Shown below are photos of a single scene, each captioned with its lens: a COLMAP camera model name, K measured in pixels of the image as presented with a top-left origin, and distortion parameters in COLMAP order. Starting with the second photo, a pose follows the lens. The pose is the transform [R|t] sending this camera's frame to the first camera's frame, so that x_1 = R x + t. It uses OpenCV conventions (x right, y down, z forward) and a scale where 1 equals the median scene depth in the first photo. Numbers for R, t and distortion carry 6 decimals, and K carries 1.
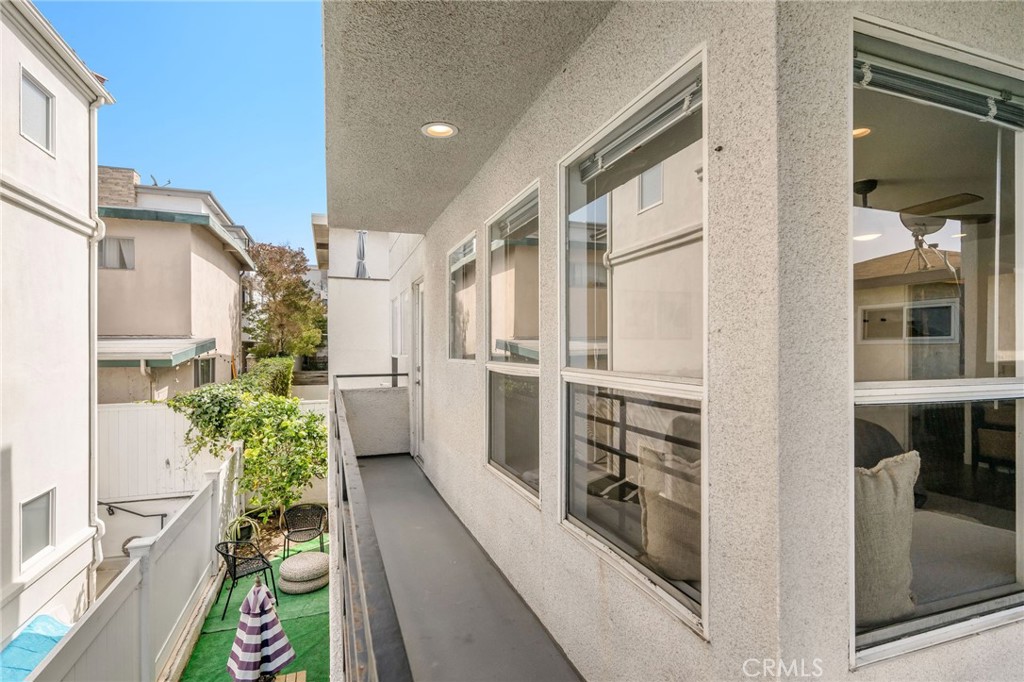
lens RADIAL K [[512.0, 0, 512.2], [0, 512.0, 343.6], [0, 0, 1]] dist [-0.001225, -0.000396]
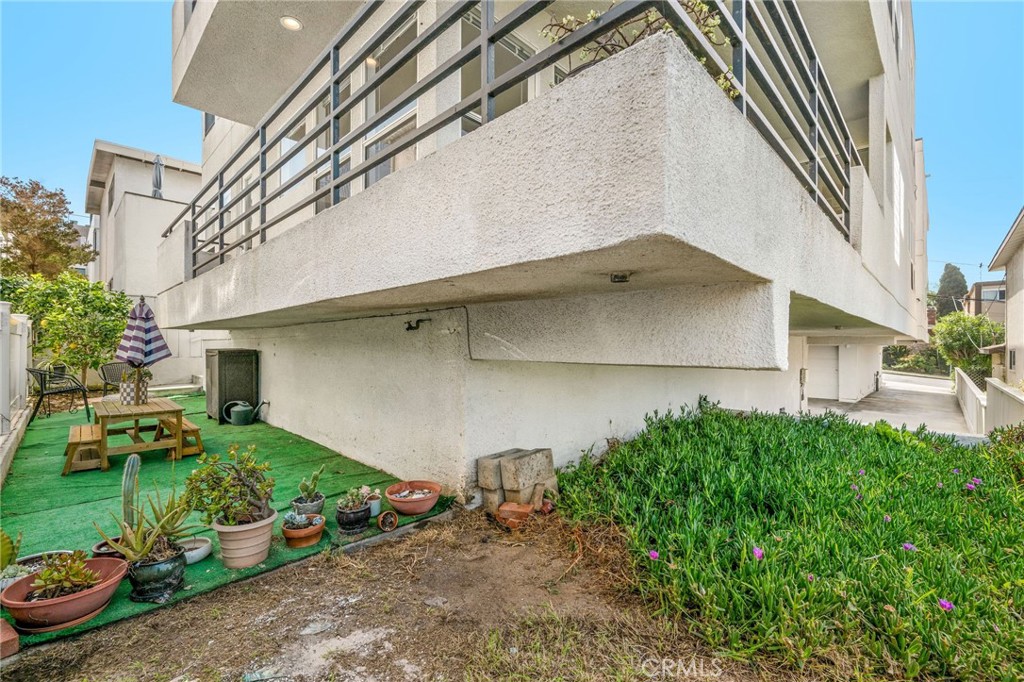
lens RADIAL K [[439.8, 0, 514.7], [0, 439.8, 342.5], [0, 0, 1]] dist [-0.001345, -0.000069]
pose [[0.896362, 0.003501, 0.443309, -0.038911], [-0.002331, 0.999992, -0.003185, 0.235131], [-0.443316, 0.001821, 0.896363, -0.244294]]
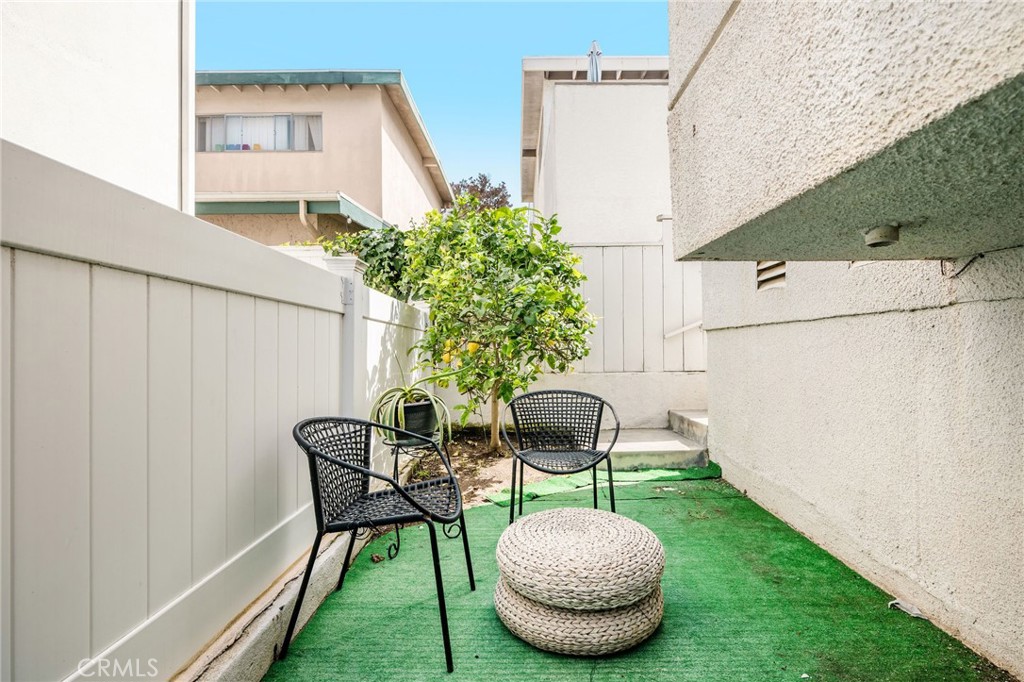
lens RADIAL K [[479.8, 0, 515.1], [0, 479.8, 343.8], [0, 0, 1]] dist [0.001144, 0.000002]
pose [[0.939814, -0.005221, -0.341648, -0.253502], [0.002500, 0.999962, -0.008404, 0.242039], [0.341678, 0.007044, 0.939791, 0.528168]]
